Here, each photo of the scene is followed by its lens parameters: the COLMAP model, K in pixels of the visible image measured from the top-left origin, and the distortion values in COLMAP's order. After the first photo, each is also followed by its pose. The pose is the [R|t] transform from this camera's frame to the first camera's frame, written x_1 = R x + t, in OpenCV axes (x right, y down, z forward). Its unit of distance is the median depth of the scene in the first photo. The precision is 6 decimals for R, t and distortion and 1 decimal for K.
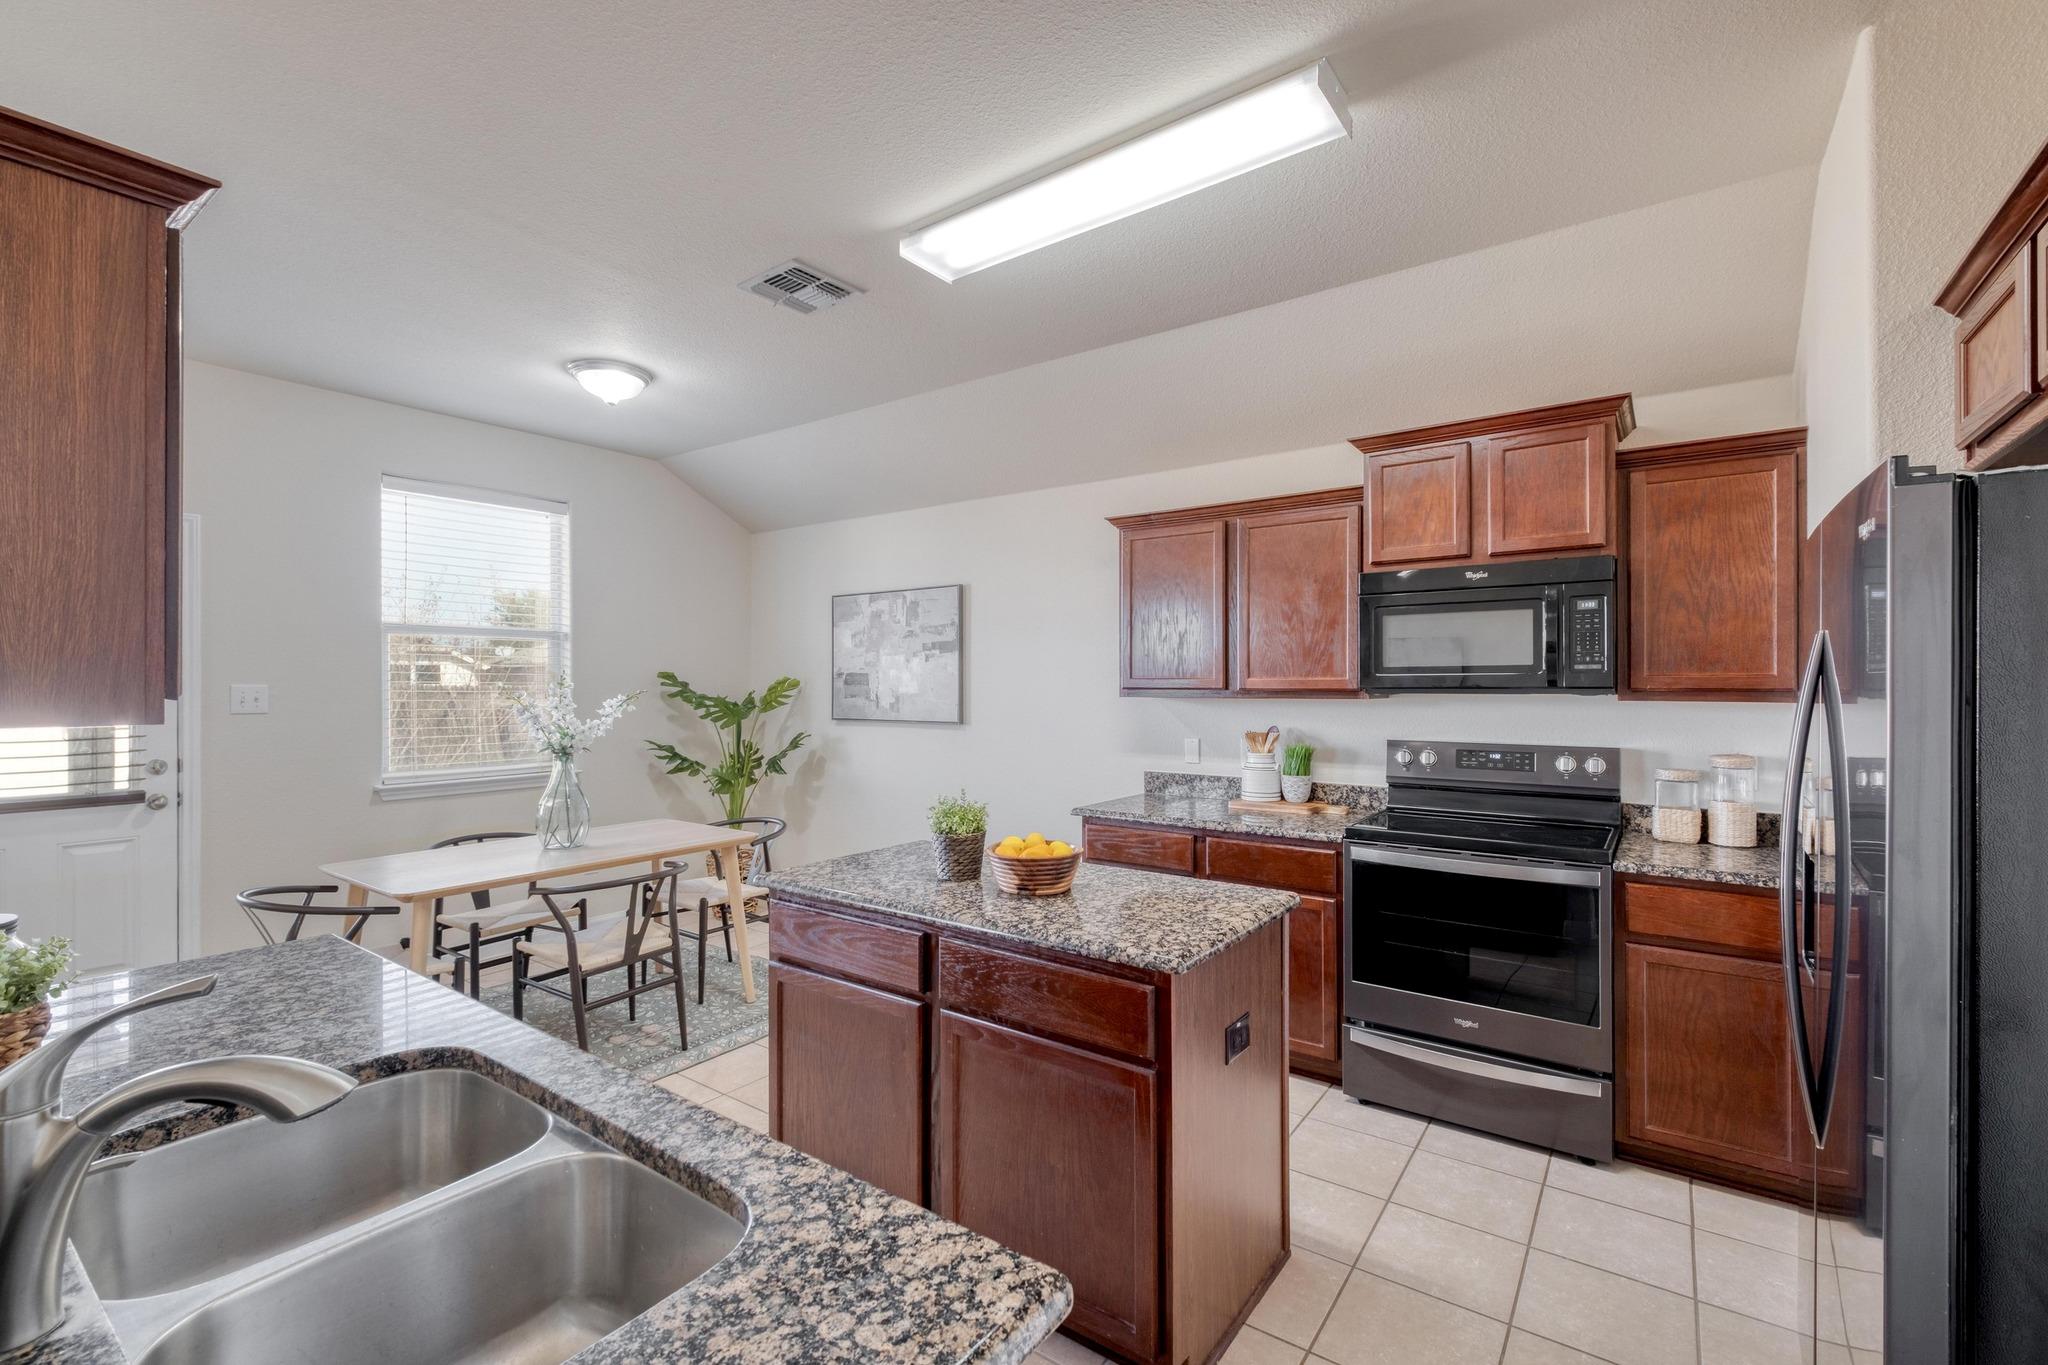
lens RADIAL K [[885.6, 0, 1028.7], [0, 885.6, 683.7], [0, 0, 1]] dist [0.010352, -0.003761]
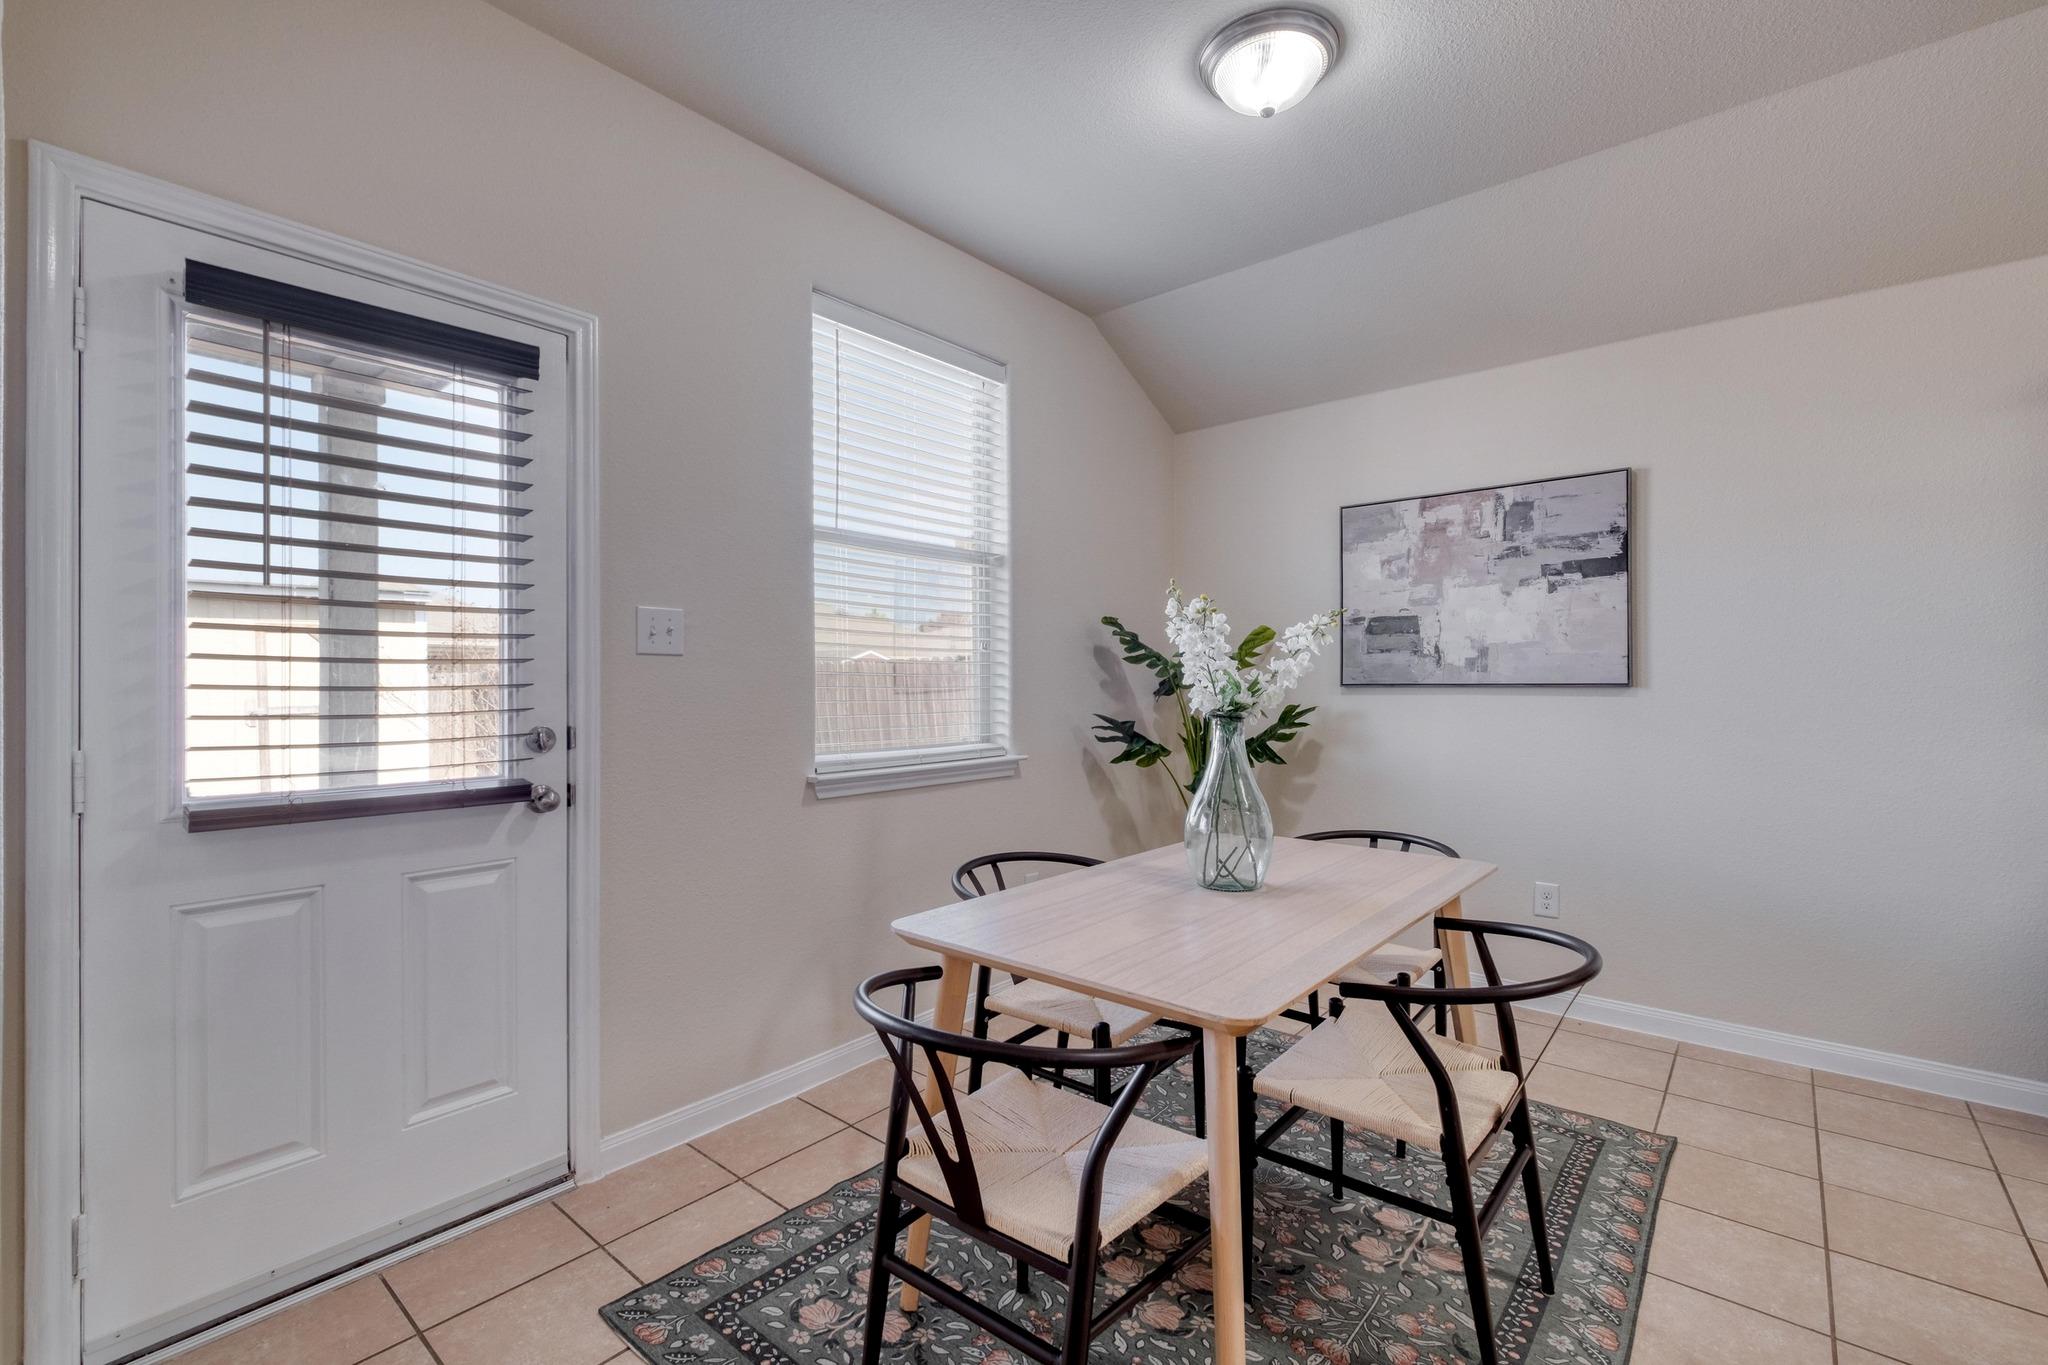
lens RADIAL K [[889.7, 0, 1034.3], [0, 889.7, 677.2], [0, 0, 1]] dist [0.025856, -0.000137]
pose [[0.997771, -0.001376, -0.066721, -0.626383], [0.000917, 0.999976, -0.006905, 0.057733], [0.066729, 0.006829, 0.997748, 0.440614]]
